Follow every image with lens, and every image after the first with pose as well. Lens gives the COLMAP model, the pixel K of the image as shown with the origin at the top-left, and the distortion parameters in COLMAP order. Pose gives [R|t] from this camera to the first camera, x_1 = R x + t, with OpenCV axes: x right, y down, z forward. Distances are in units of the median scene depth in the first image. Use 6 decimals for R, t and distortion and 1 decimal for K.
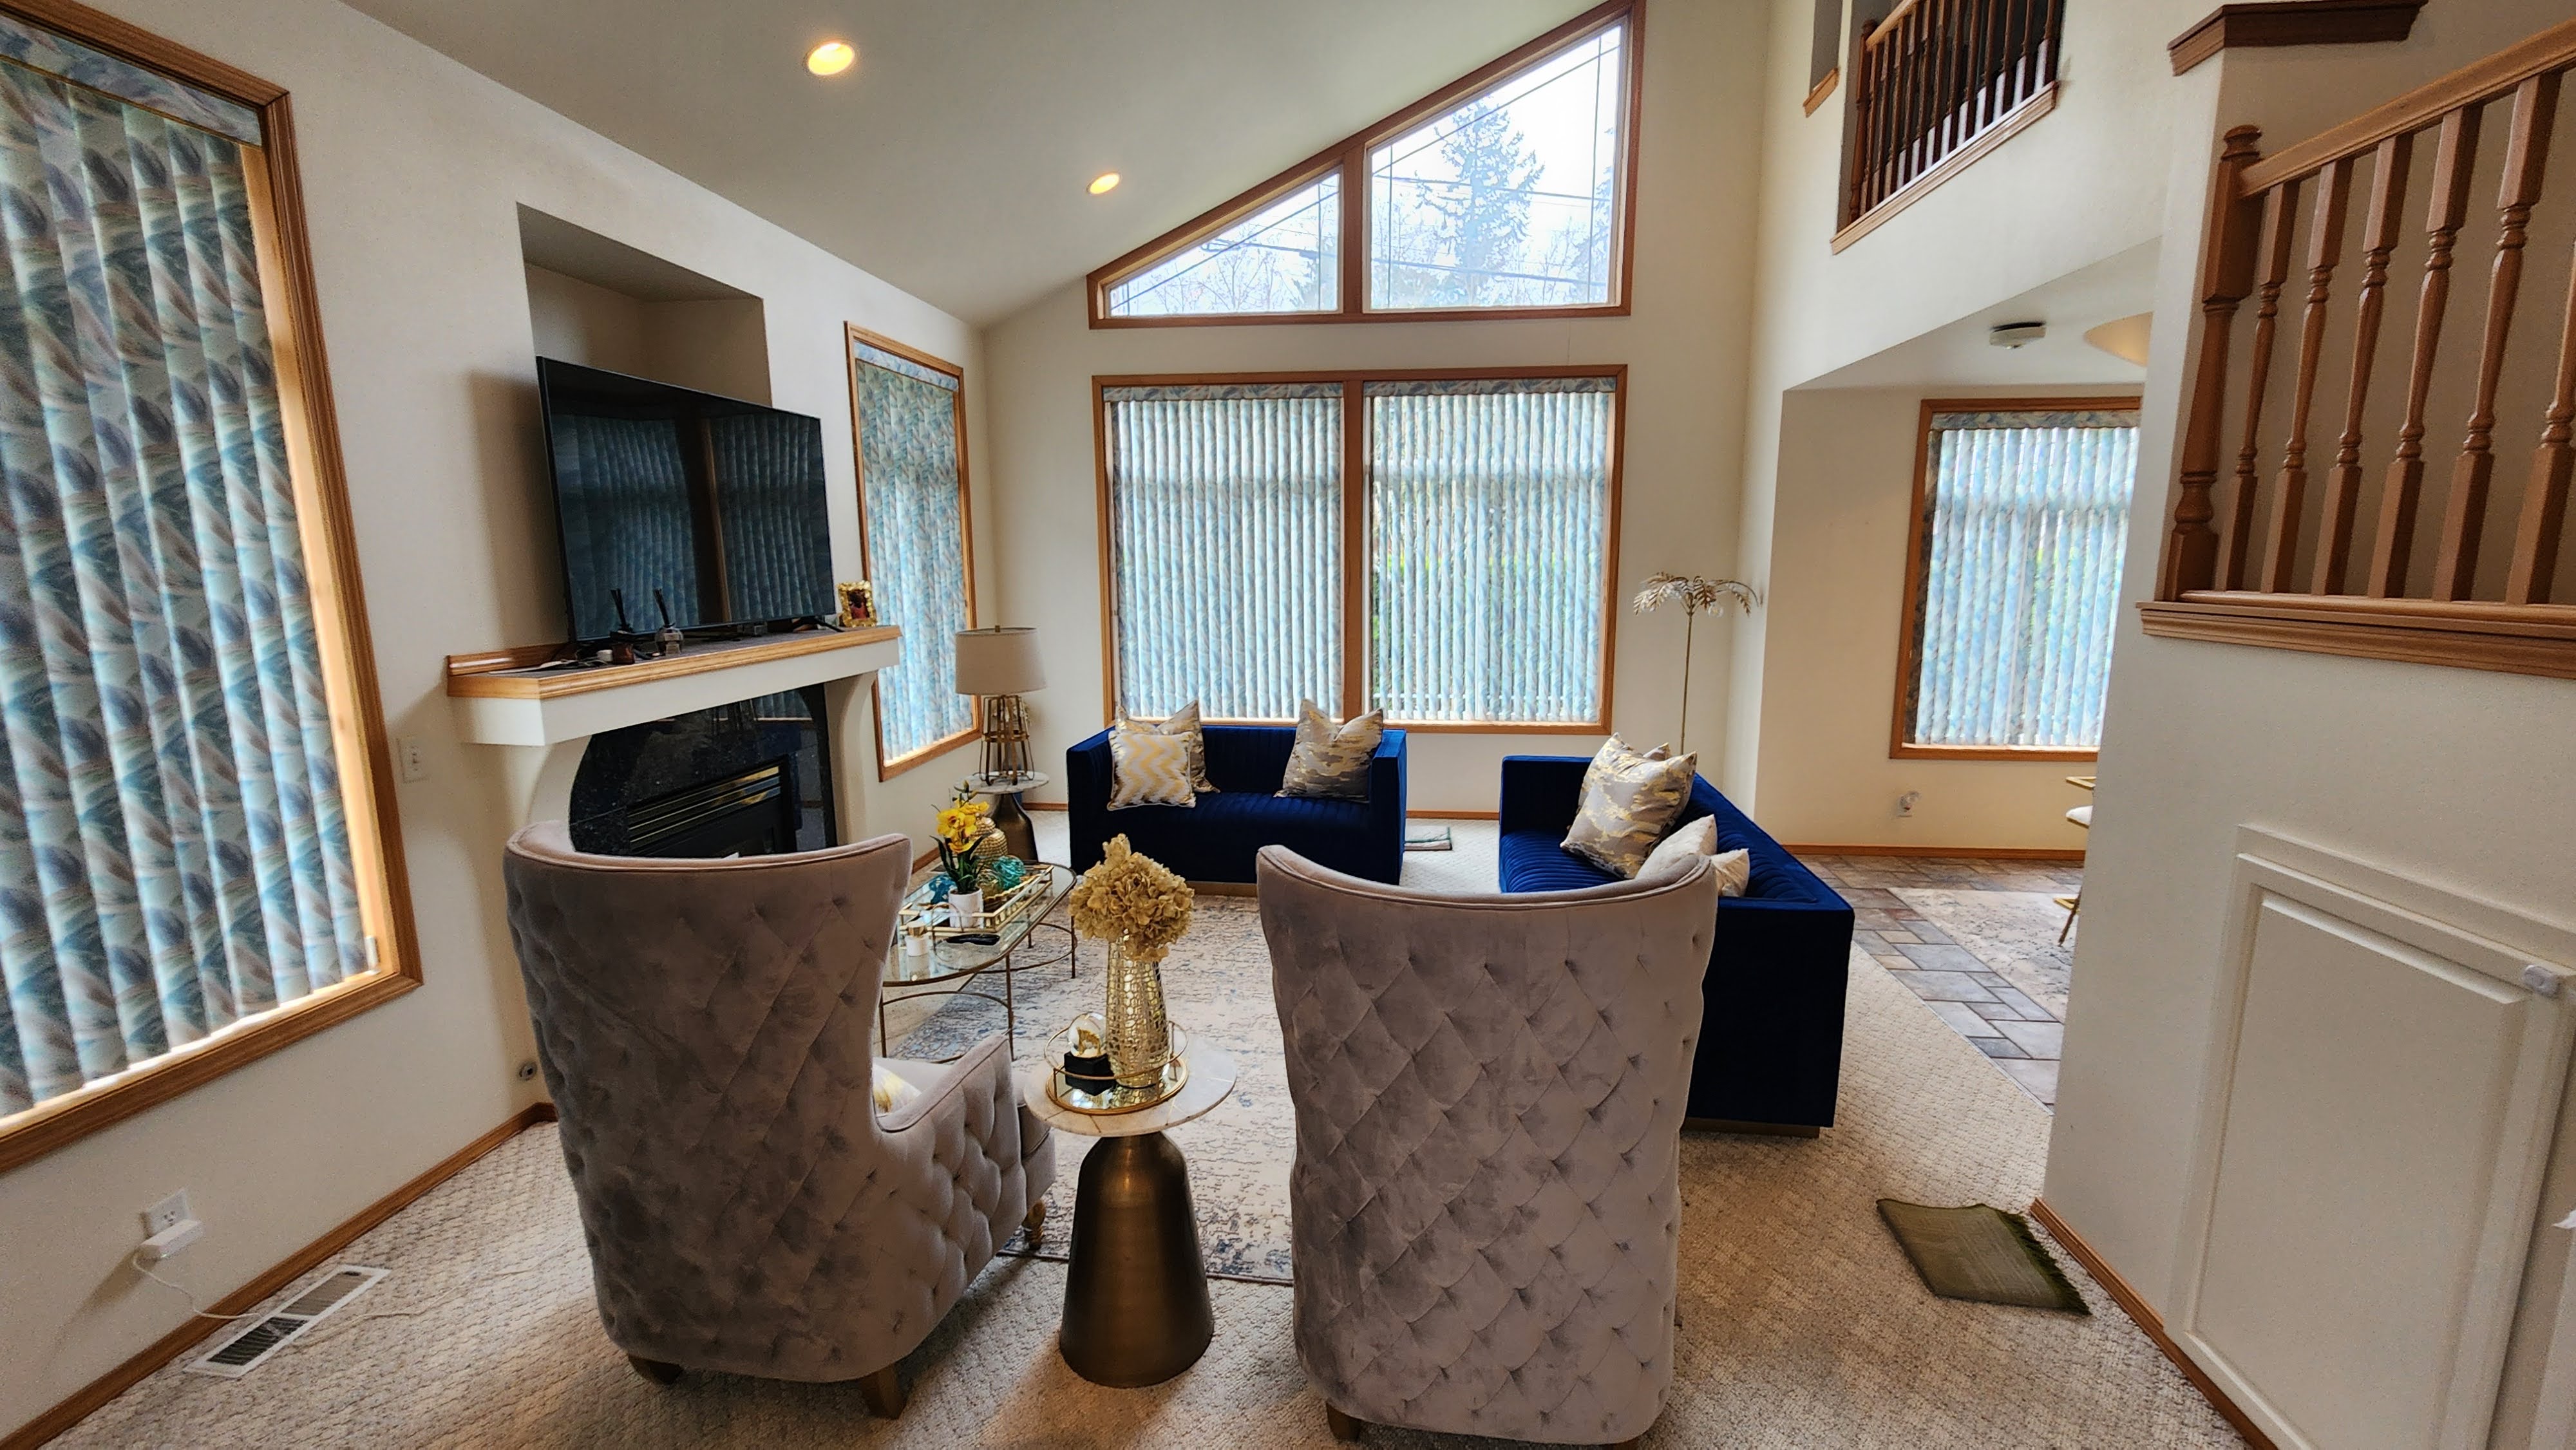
lens RADIAL K [[1058.2, 0, 1291.0], [0, 1058.2, 729.3], [0, 0, 1]] dist [-0.001307, -0.000630]
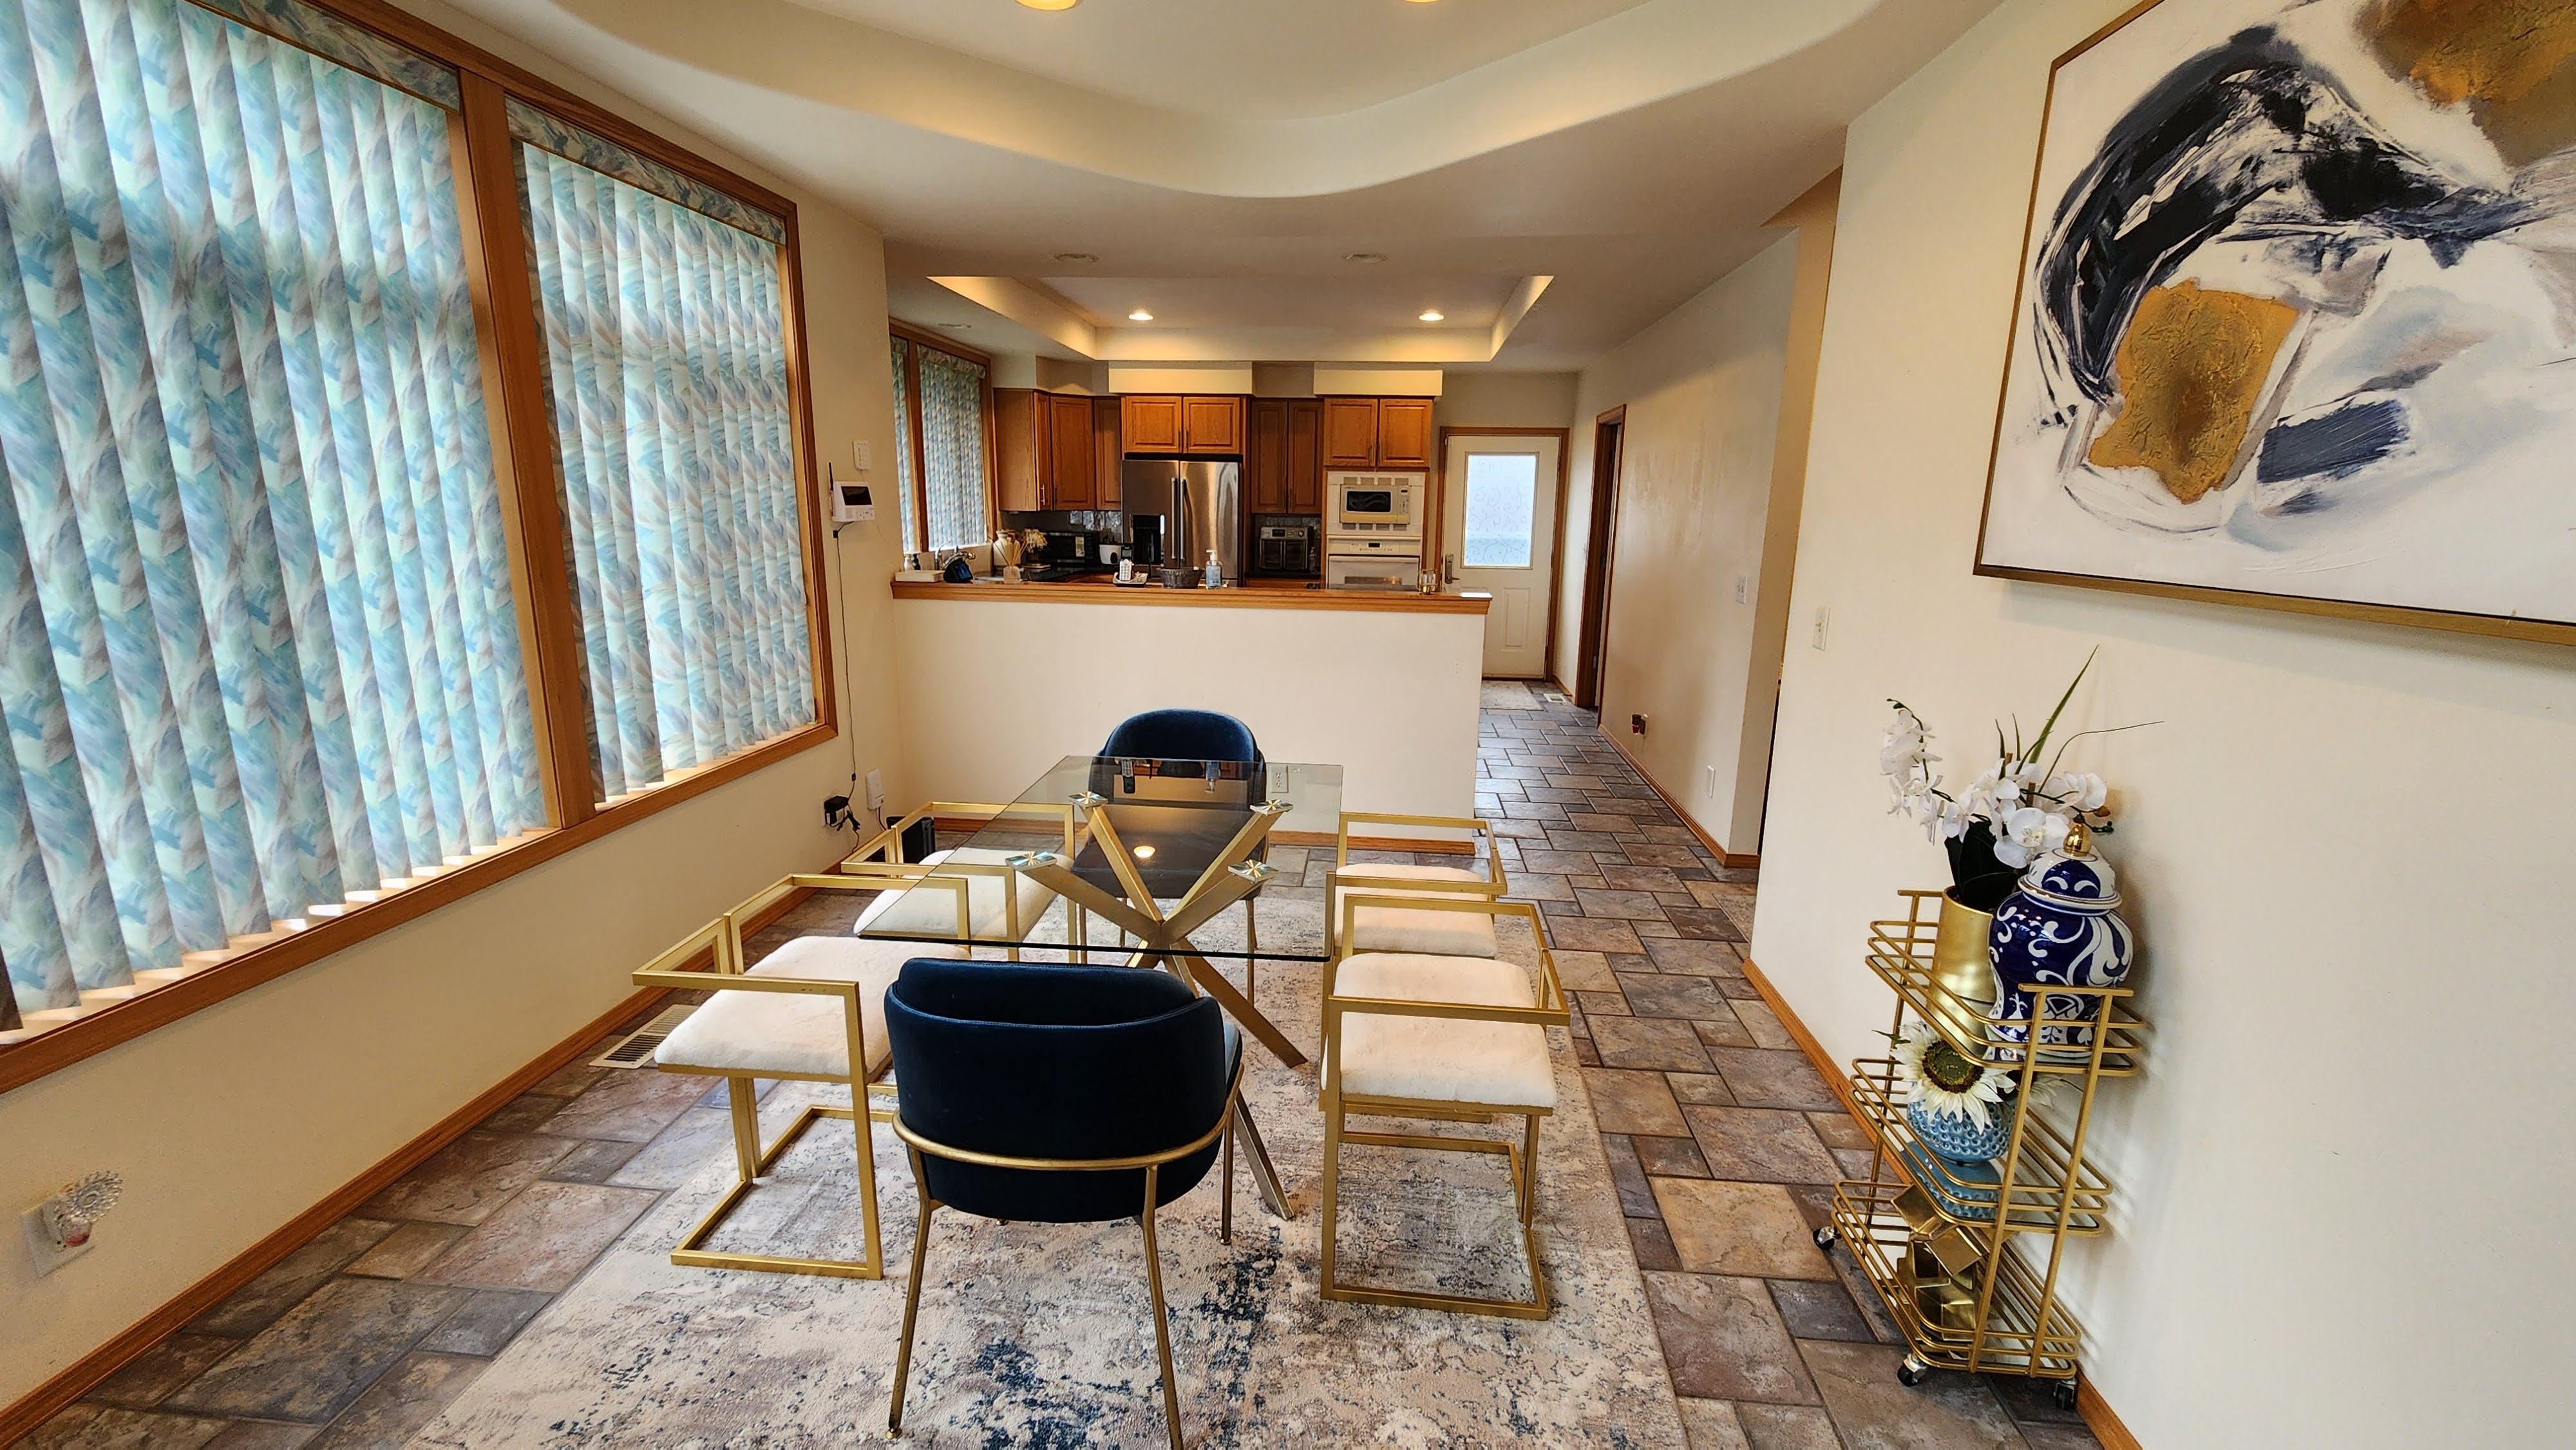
lens RADIAL K [[1058.2, 0, 1291.0], [0, 1058.2, 729.3], [0, 0, 1]] dist [-0.001307, -0.000630]
pose [[-0.006163, -0.203300, 0.979097, 0.300486], [0.145326, 0.968539, 0.202022, -0.067468], [-0.989365, 0.143533, 0.023576, 0.597080]]
